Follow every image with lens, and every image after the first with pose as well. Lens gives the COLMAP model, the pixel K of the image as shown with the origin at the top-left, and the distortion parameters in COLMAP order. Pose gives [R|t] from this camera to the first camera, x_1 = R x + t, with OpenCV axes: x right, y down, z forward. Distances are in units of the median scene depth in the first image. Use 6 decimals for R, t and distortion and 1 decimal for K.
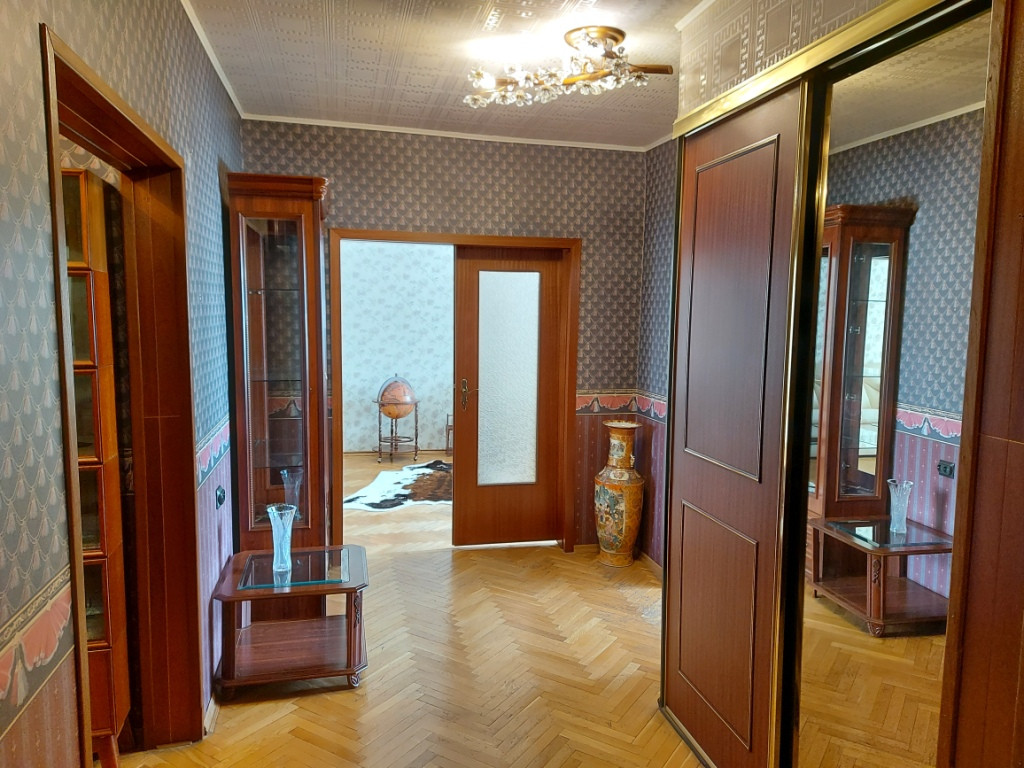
lens RADIAL K [[740.0, 0, 524.7], [0, 740.0, 388.1], [0, 0, 1]] dist [0.075703, -0.083635]
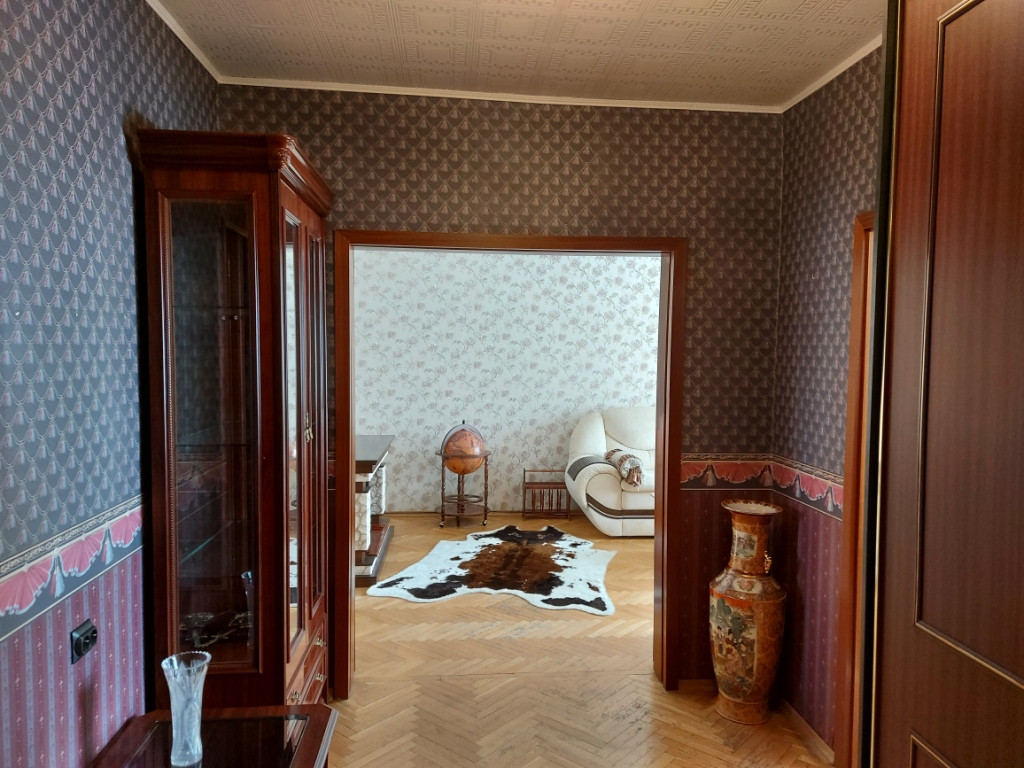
lens RADIAL K [[740.0, 0, 518.0], [0, 740.0, 387.4], [0, 0, 1]] dist [0.075703, -0.083635]
pose [[0.988706, 0.002783, -0.149840, 0.024782], [-0.010926, 0.998506, -0.053547, -0.022711], [0.149467, 0.054579, 0.987259, 0.308017]]
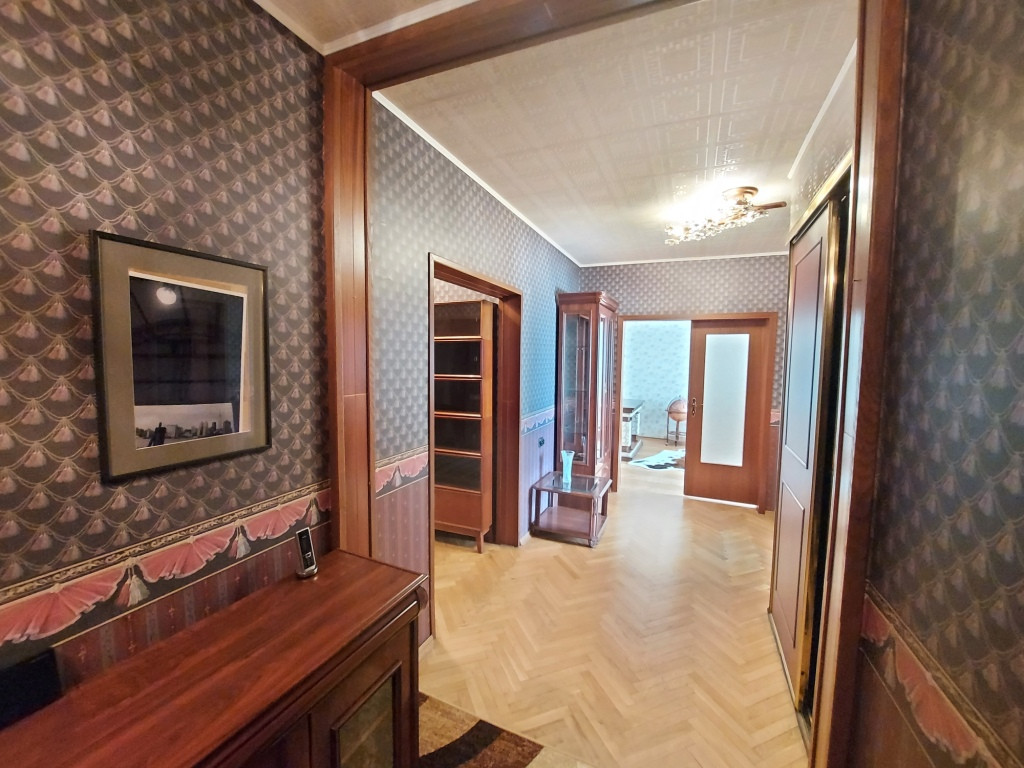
lens RADIAL K [[409.8, 0, 509.1], [0, 409.8, 383.6], [0, 0, 1]] dist [-0.019951, -0.000436]
pose [[0.788771, 0.036971, -0.613575, 0.170494], [-0.068158, 0.997295, -0.027528, 0.010591], [0.610897, 0.063533, 0.789157, -0.003989]]
